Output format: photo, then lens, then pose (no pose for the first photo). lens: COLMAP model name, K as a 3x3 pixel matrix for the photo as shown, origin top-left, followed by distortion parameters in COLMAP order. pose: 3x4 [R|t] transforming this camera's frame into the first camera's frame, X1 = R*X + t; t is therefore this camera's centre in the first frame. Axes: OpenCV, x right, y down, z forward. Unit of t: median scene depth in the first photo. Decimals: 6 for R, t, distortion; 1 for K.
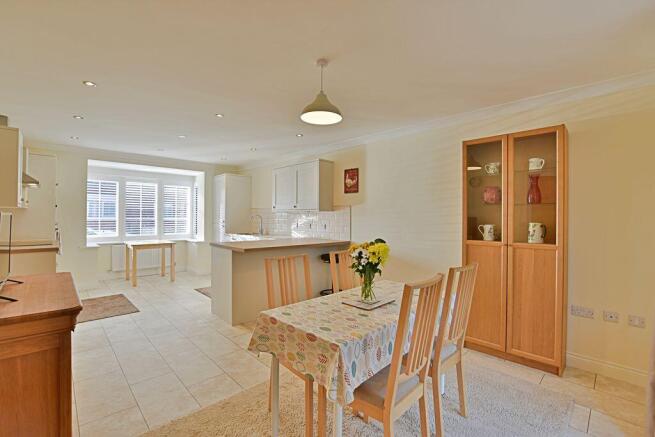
lens RADIAL K [[291.5, 0, 325.8], [0, 291.5, 216.2], [0, 0, 1]] dist [-0.004351, -0.000173]
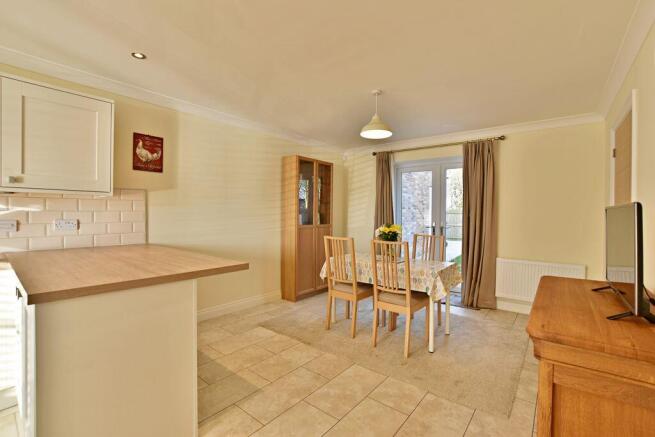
lens RADIAL K [[291.5, 0, 326.9], [0, 291.5, 215.1], [0, 0, 1]] dist [-0.004351, -0.000173]
pose [[-0.127690, -0.013226, 0.991726, -0.633913], [-0.002115, 0.999912, 0.013063, 0.011783], [-0.991812, -0.000430, -0.127707, 0.681393]]
